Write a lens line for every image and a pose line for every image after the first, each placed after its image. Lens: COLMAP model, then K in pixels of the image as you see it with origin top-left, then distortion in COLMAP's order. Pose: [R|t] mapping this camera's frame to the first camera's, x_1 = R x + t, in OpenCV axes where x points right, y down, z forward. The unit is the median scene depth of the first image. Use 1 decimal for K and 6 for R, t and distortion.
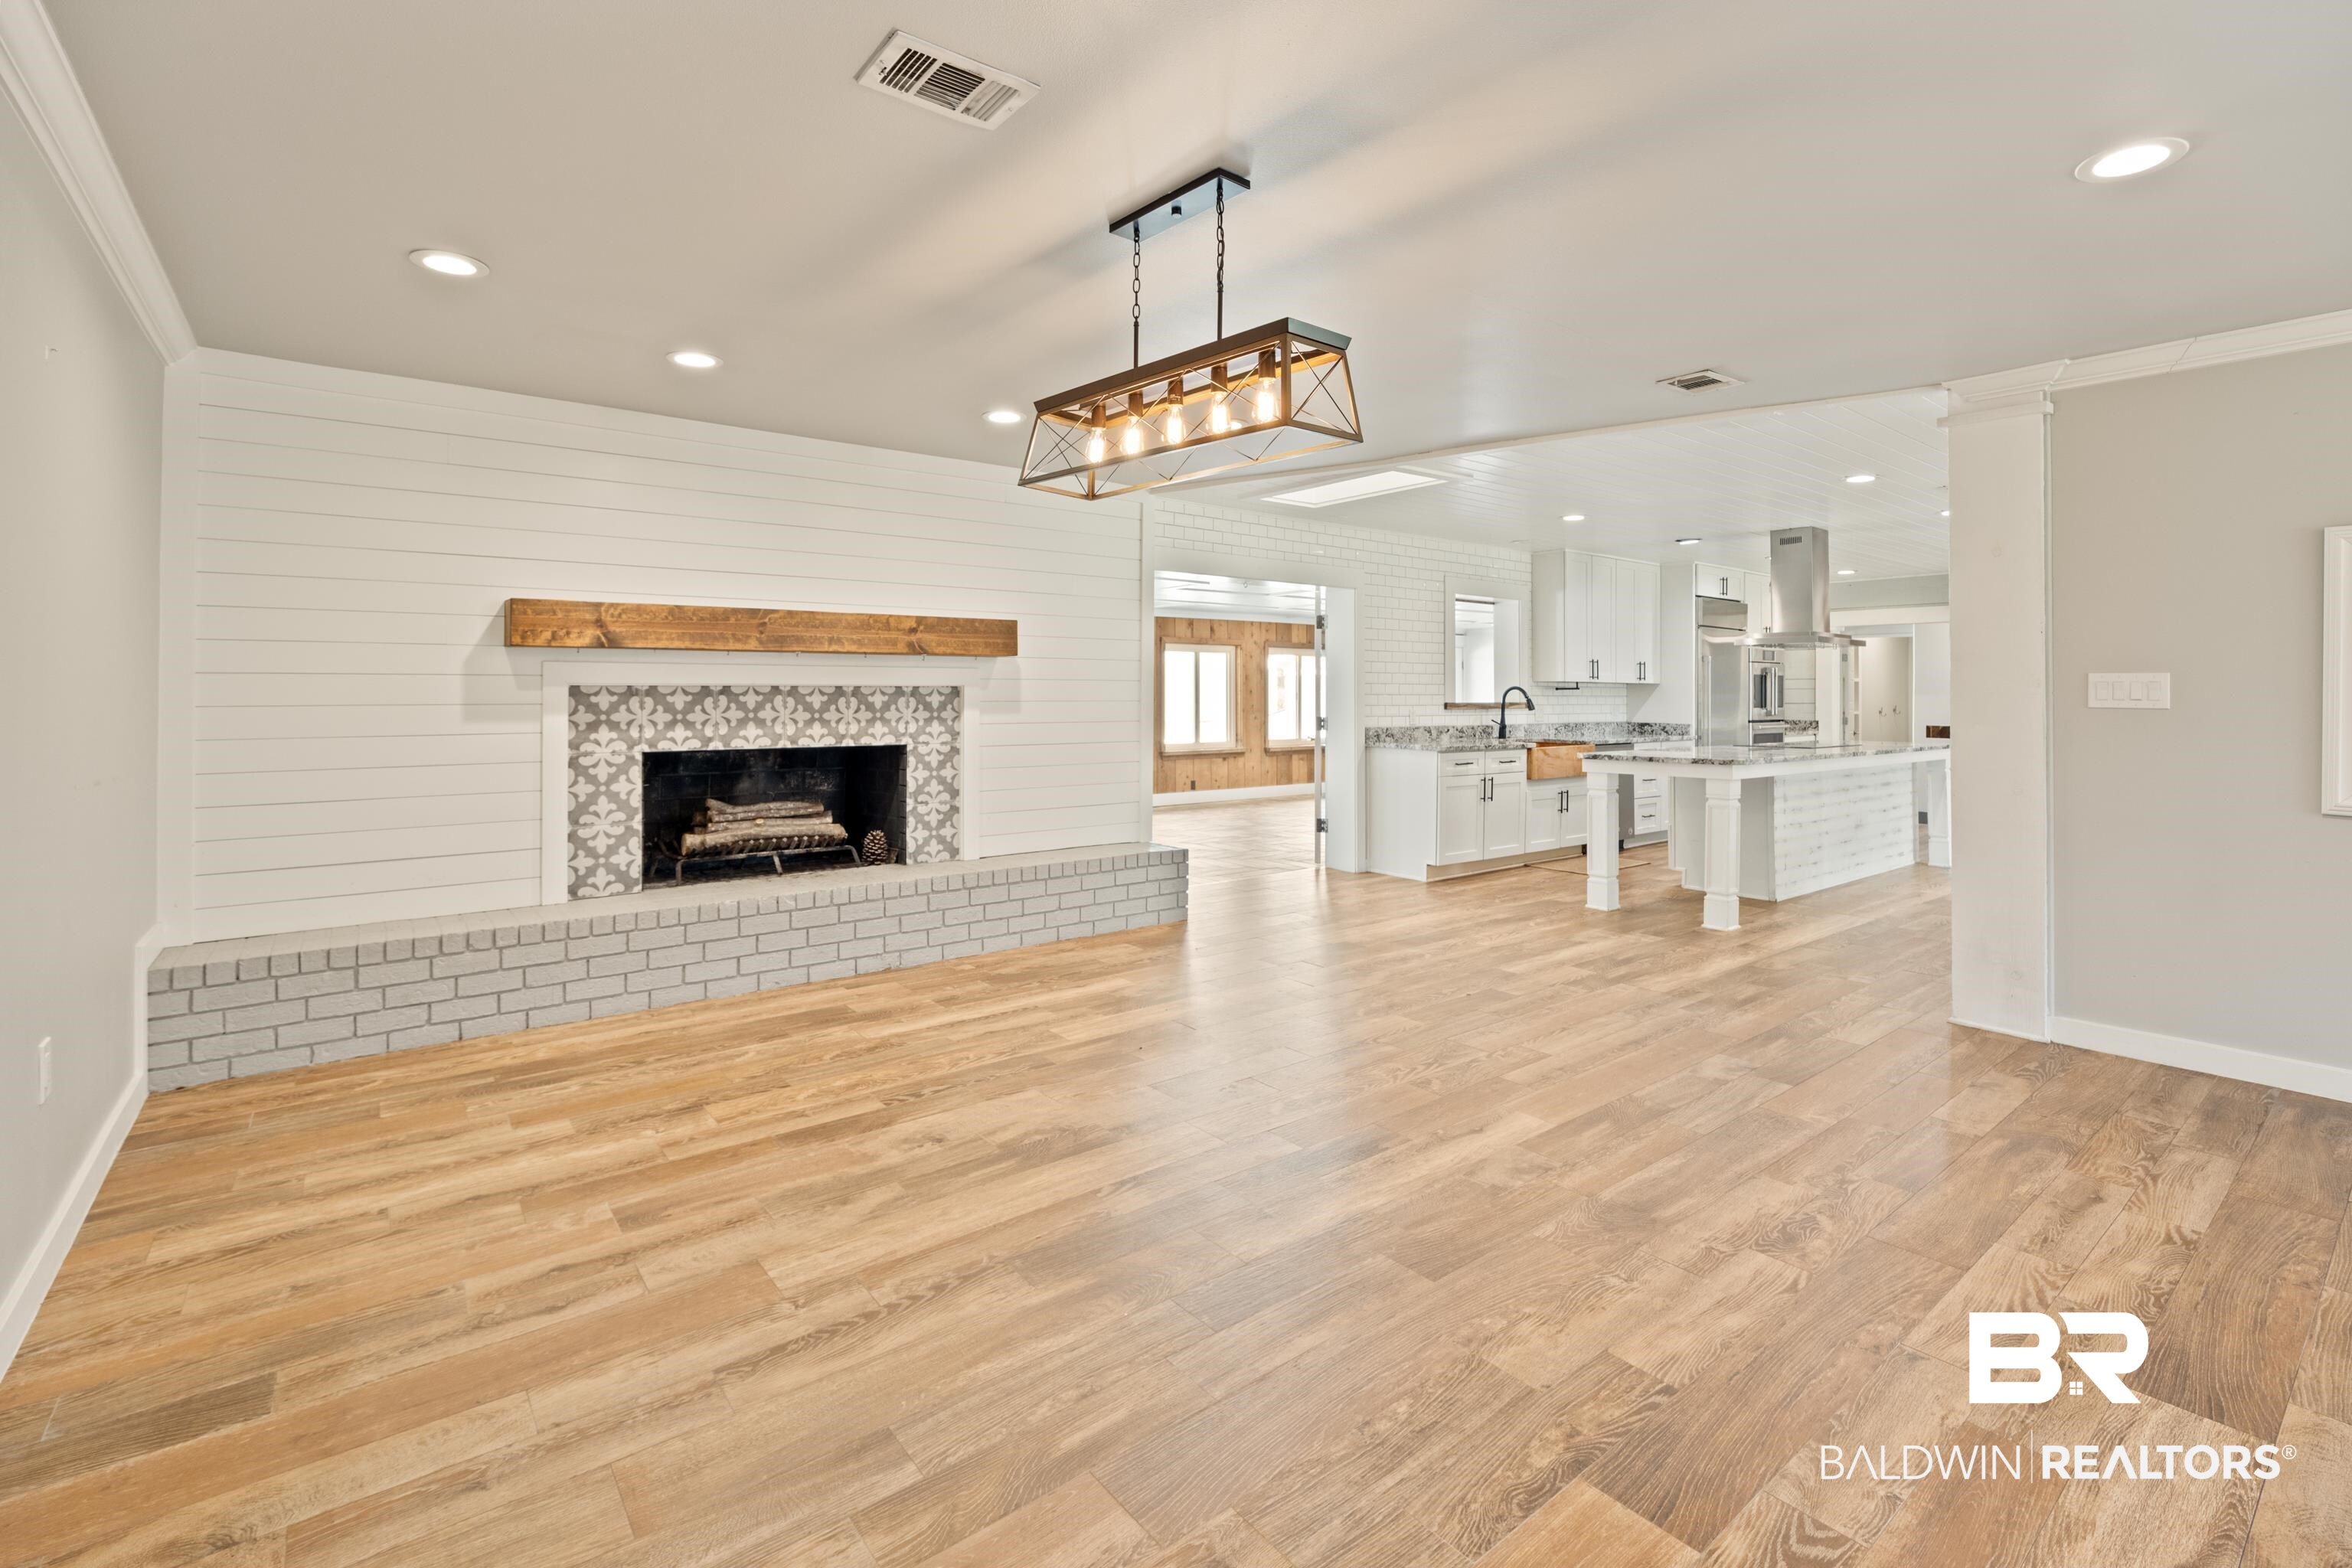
lens RADIAL K [[1068.2, 0, 1174.1], [0, 1068.2, 680.8], [0, 0, 1]] dist [0.000176, 0.000146]
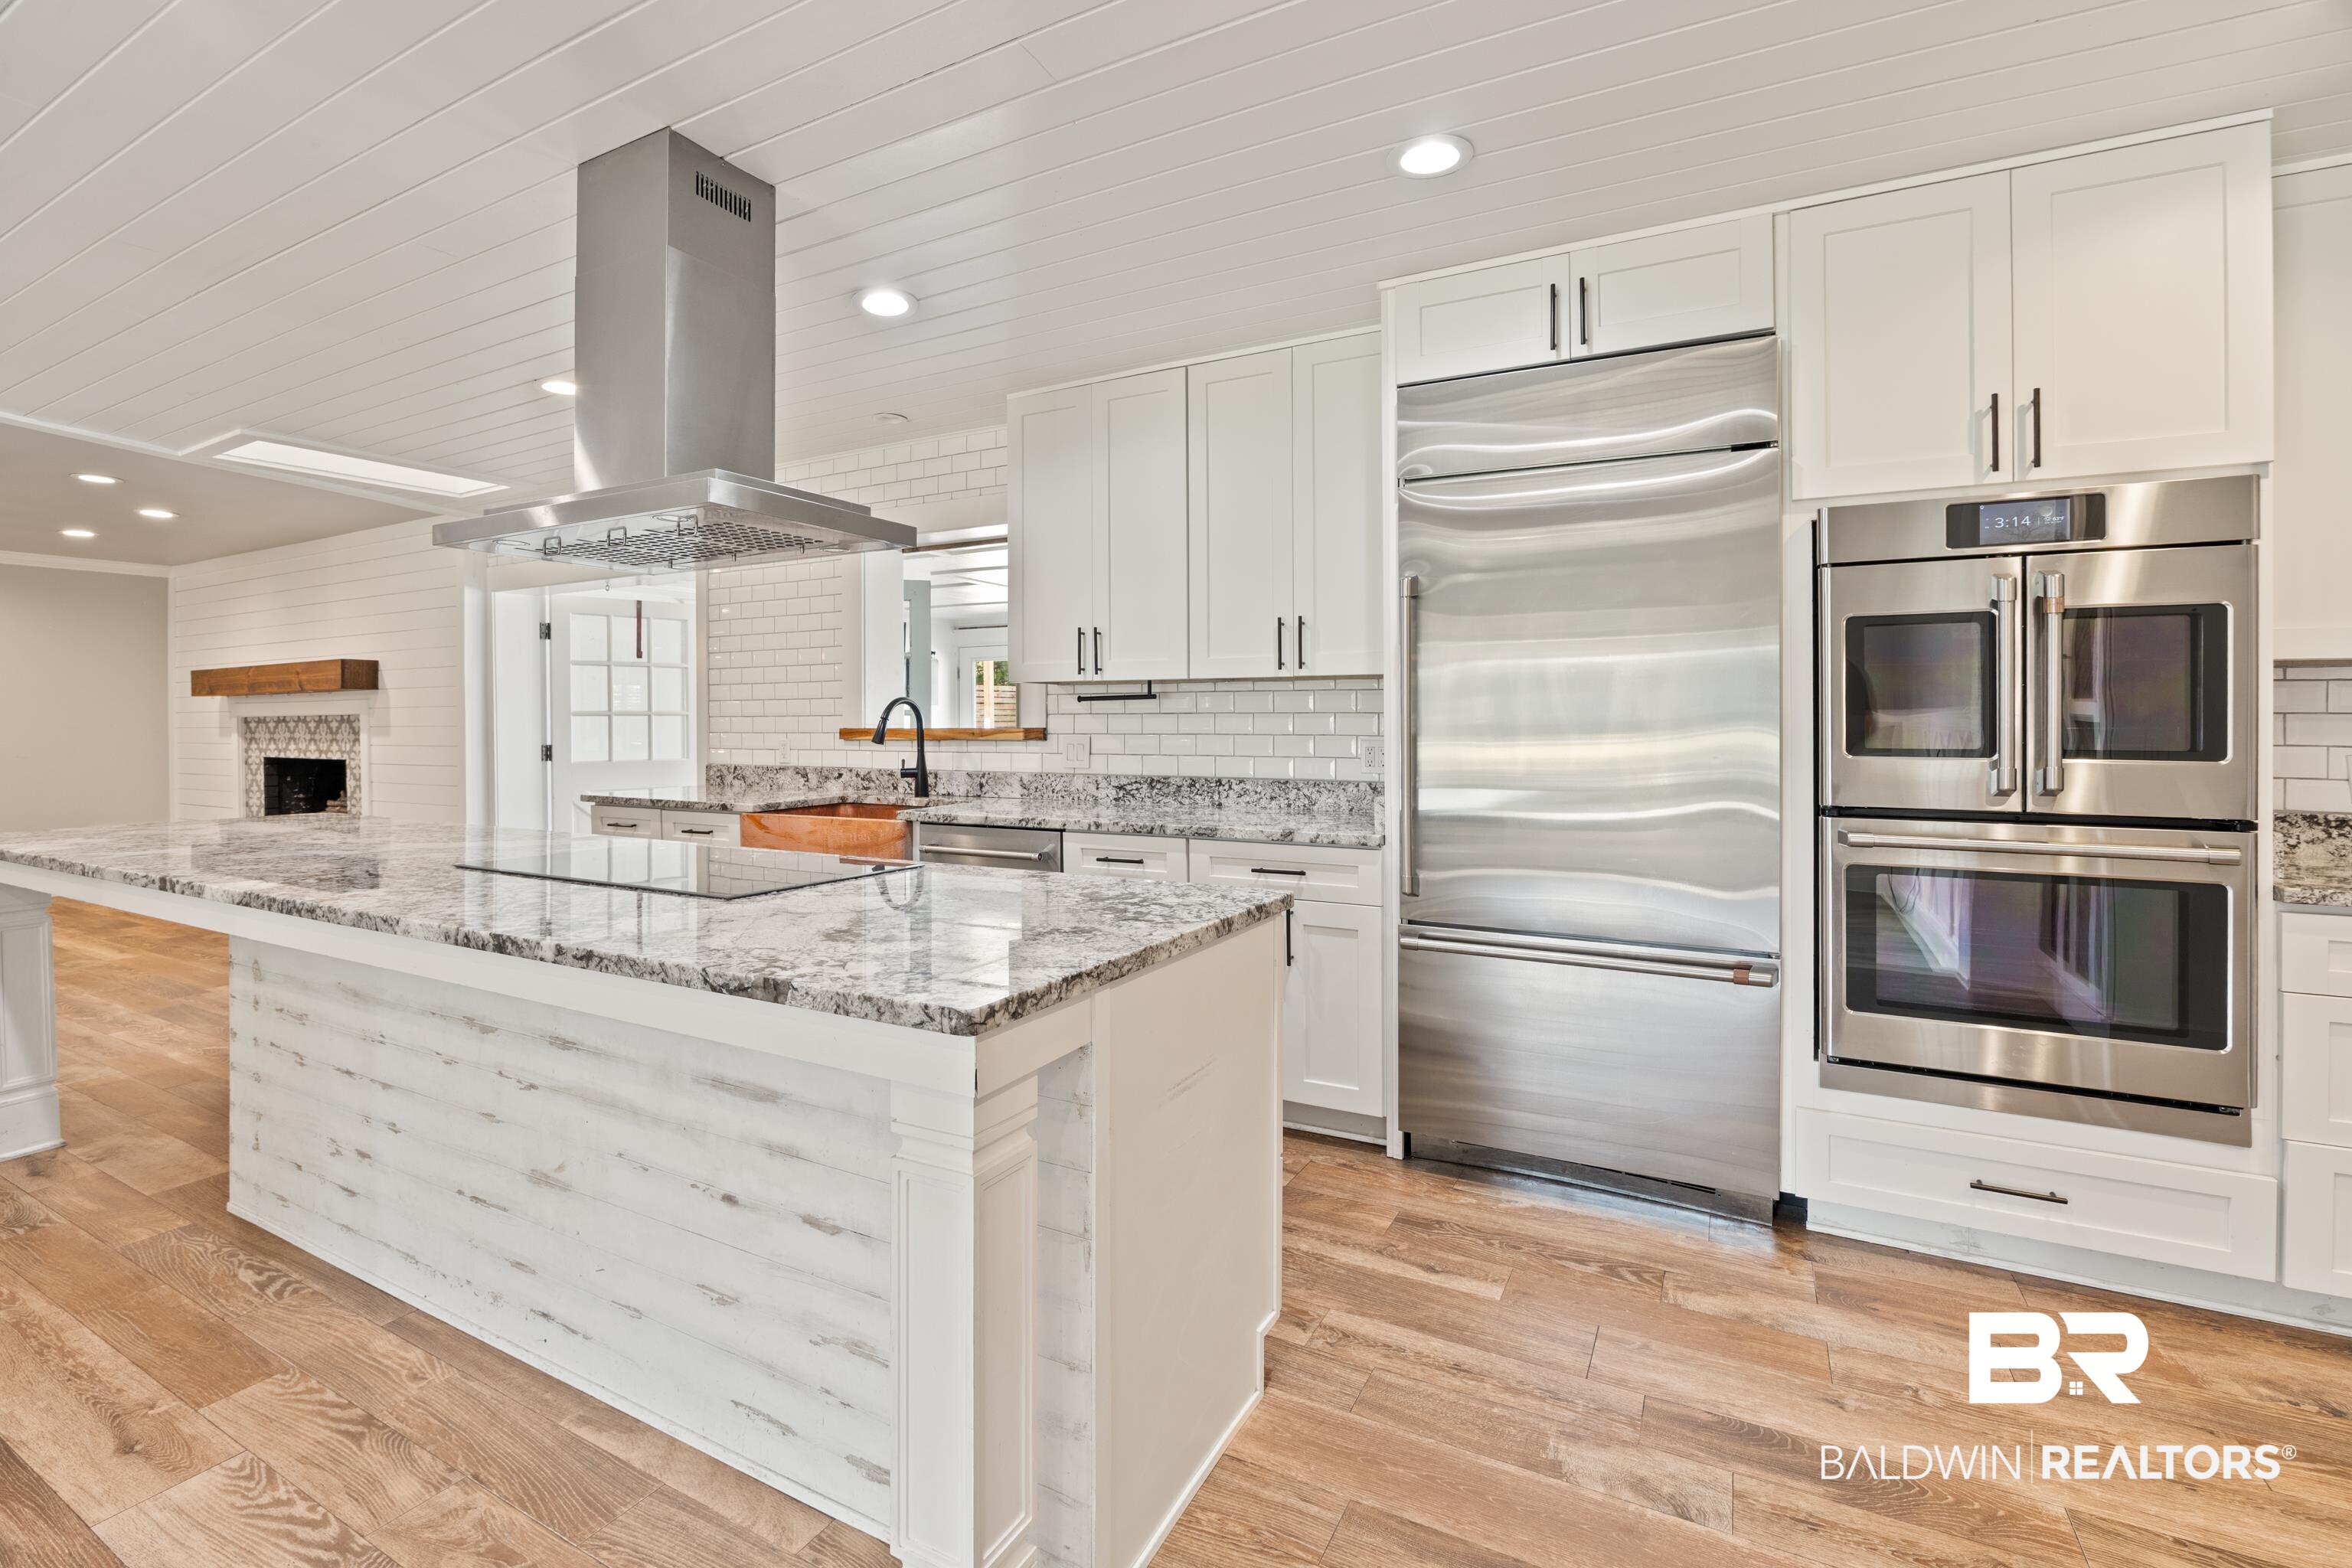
lens RADIAL K [[1055.0, 0, 1181.3], [0, 1055.0, 712.0], [0, 0, 1]] dist [-0.024551, 0.000203]
pose [[0.399928, -0.009166, -0.916501, 1.324037], [0.021613, 0.999766, -0.000568, 0.024028], [0.916292, -0.019581, 0.400033, 1.434931]]
